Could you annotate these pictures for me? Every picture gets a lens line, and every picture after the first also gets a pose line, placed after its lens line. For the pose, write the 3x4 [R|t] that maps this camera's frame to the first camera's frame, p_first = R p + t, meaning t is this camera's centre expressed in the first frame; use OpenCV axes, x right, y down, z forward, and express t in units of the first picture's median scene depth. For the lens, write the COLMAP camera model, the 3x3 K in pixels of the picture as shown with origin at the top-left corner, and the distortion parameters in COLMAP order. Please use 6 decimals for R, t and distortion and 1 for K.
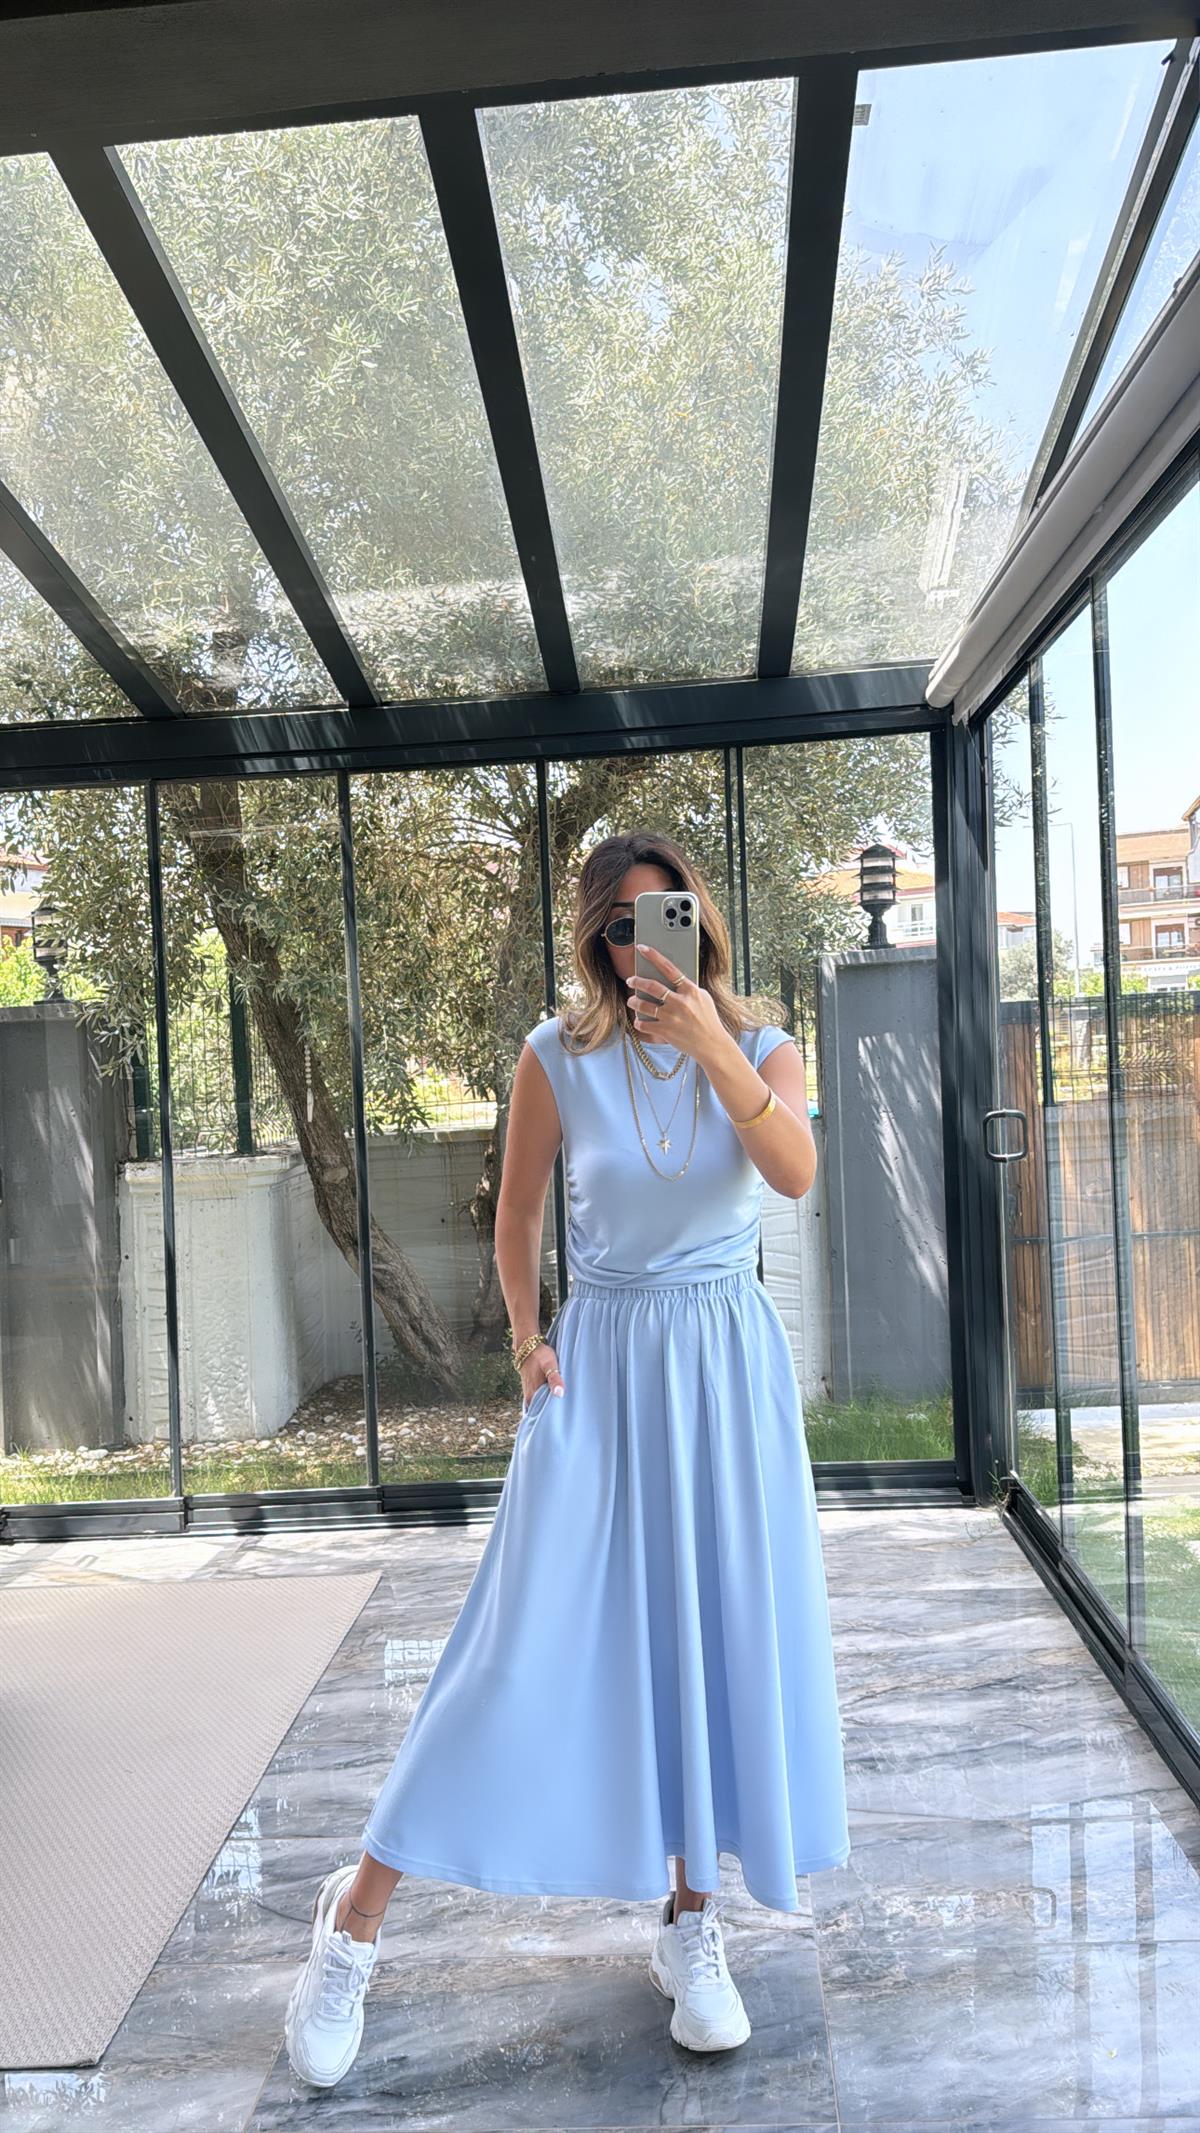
lens RADIAL K [[1595.5, 0, 600.0], [0, 1595.5, 1066.5], [0, 0, 1]] dist [0.001137, -0.014654]
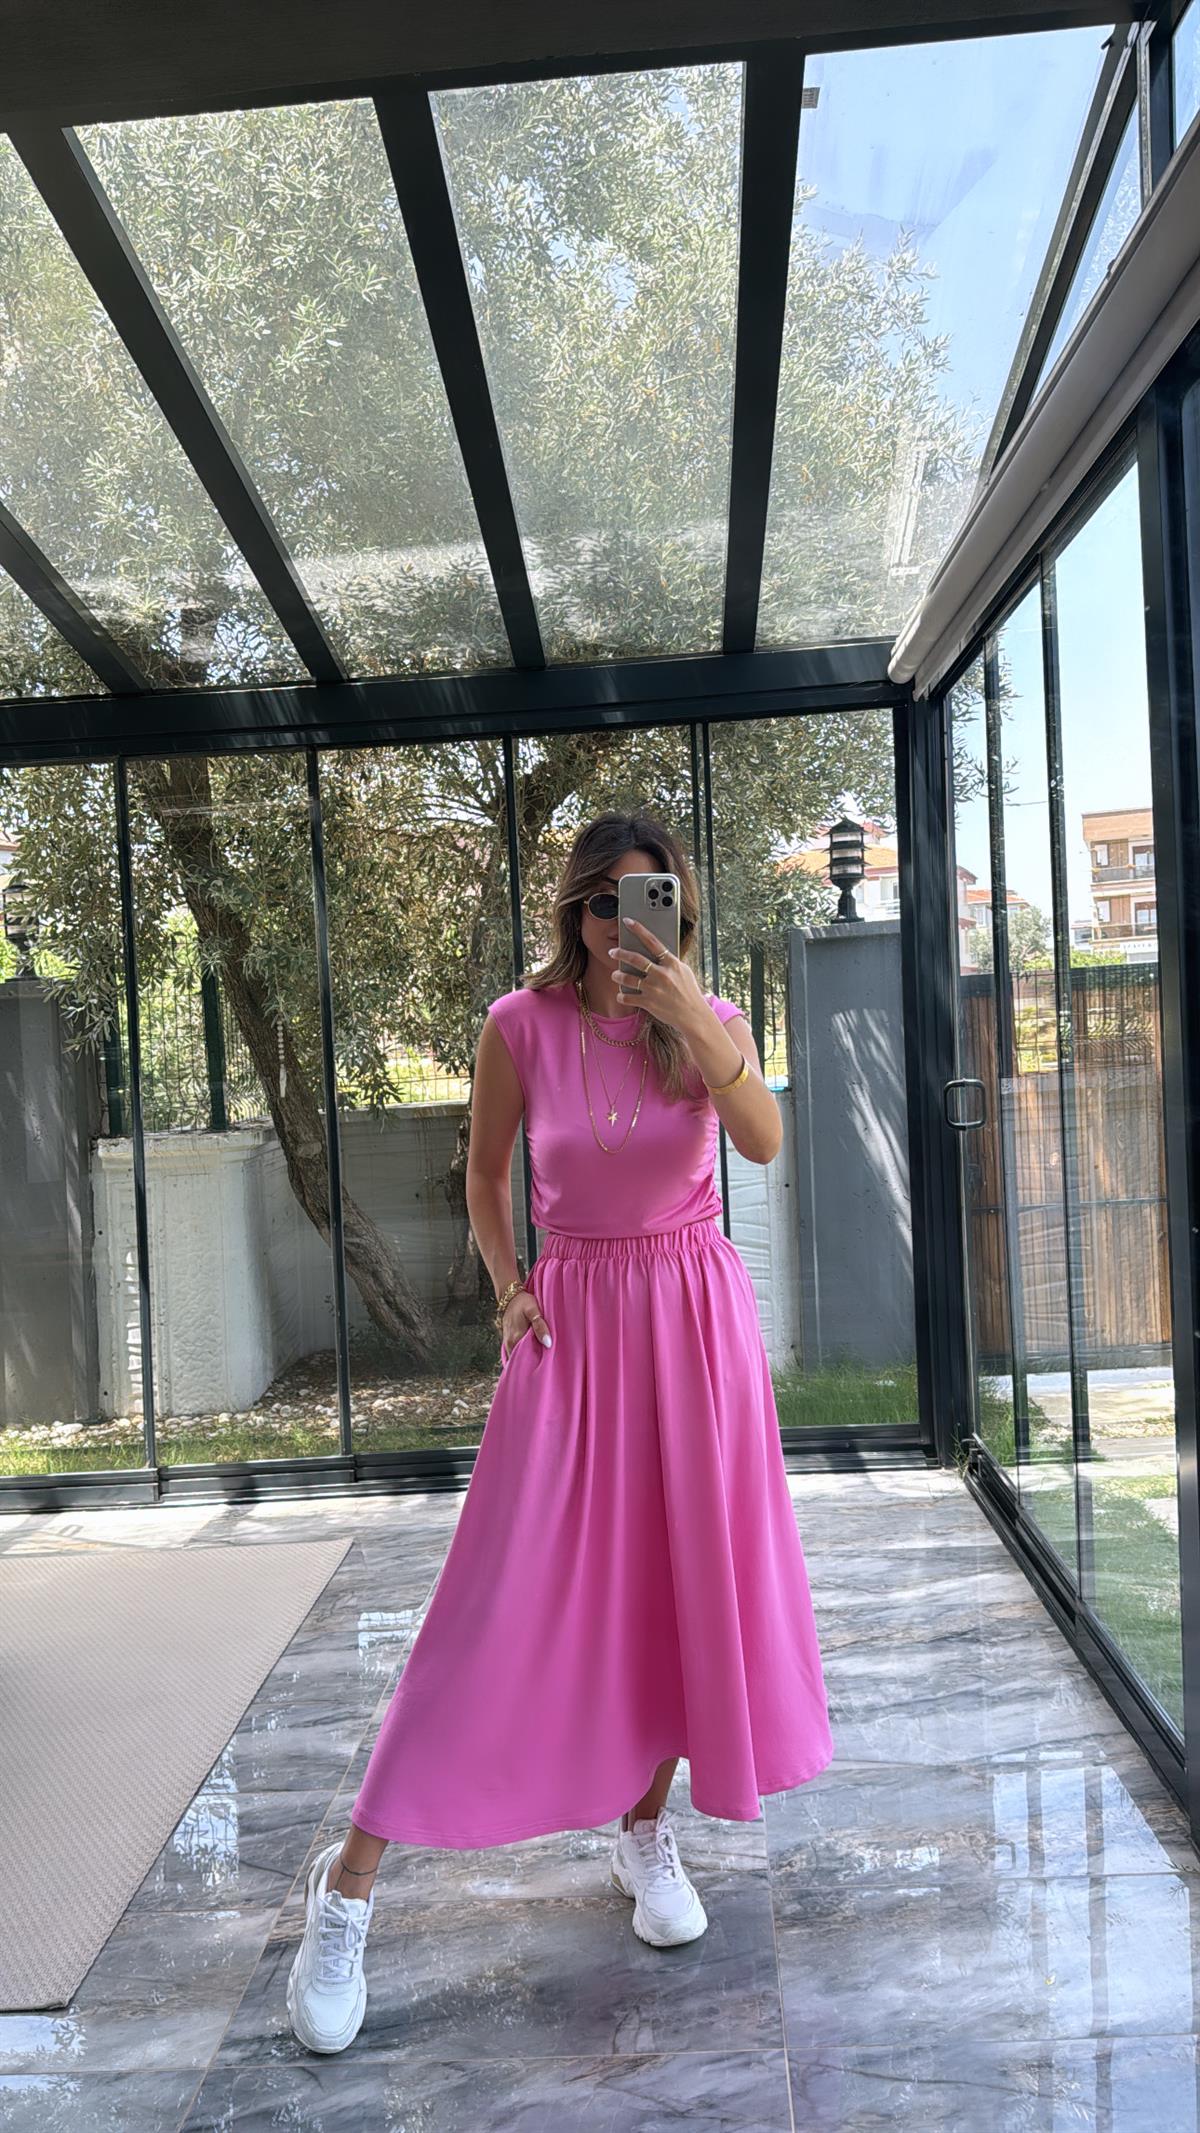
lens RADIAL K [[1599.6, 0, 608.5], [0, 1599.6, 1059.0], [0, 0, 1]] dist [-0.003470, -0.008523]
pose [[0.999873, -0.004901, 0.015136, 0.010632], [0.004805, 0.999968, 0.006370, 0.006566], [-0.015167, -0.006296, 0.999865, -0.014346]]
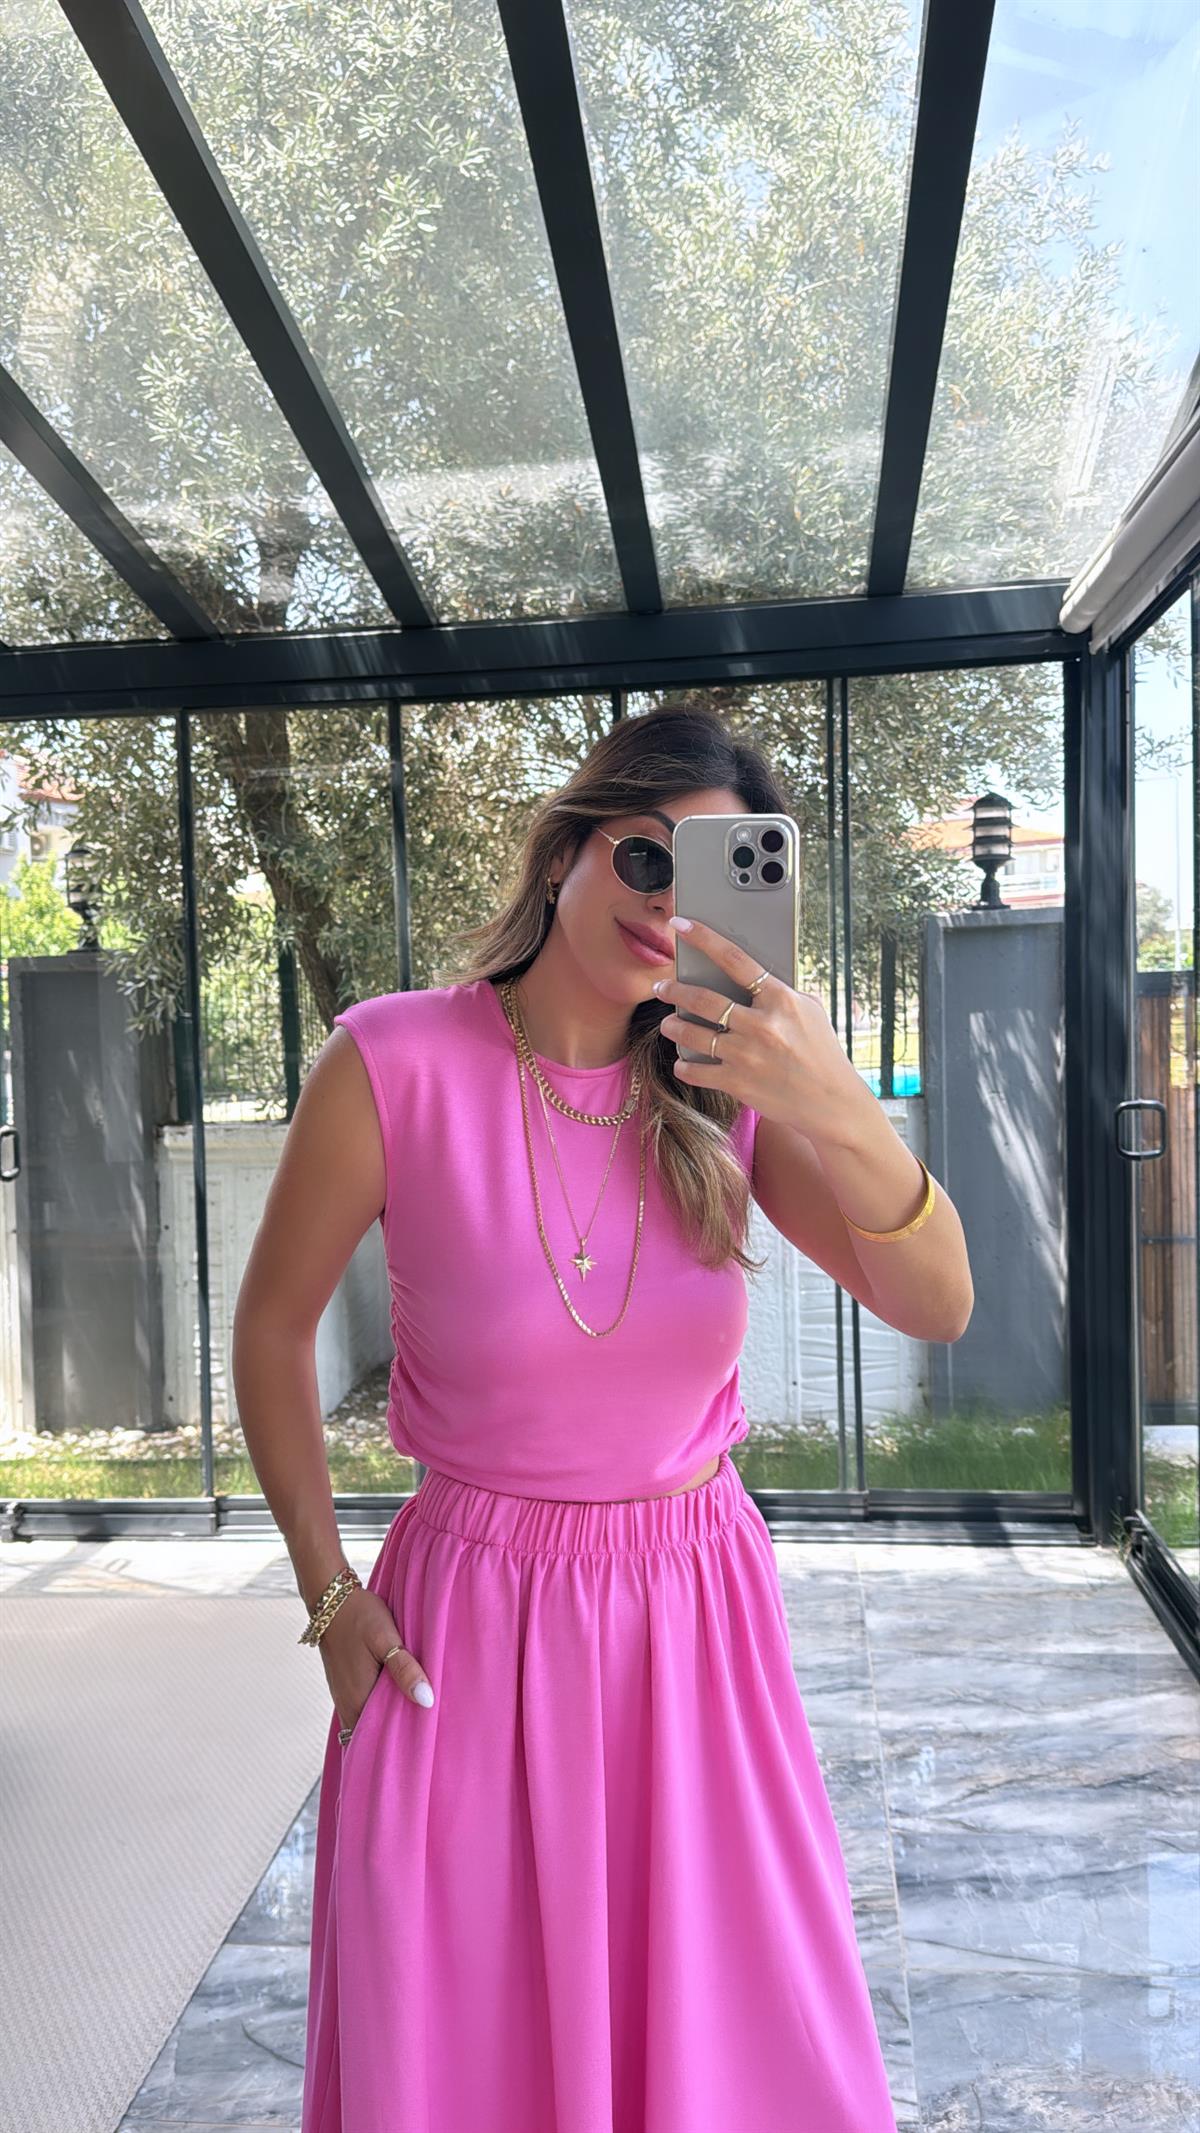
lens RADIAL K [[1599.6, 0, 608.5], [0, 1599.6, 1059.0], [0, 0, 1]] dist [-0.003470, -0.008523]
pose [[0.998816, 0.018721, -0.044909, 0.001523], [-0.017502, 0.999472, 0.027382, -0.012237], [0.045398, -0.026564, 0.998616, 0.112345]]
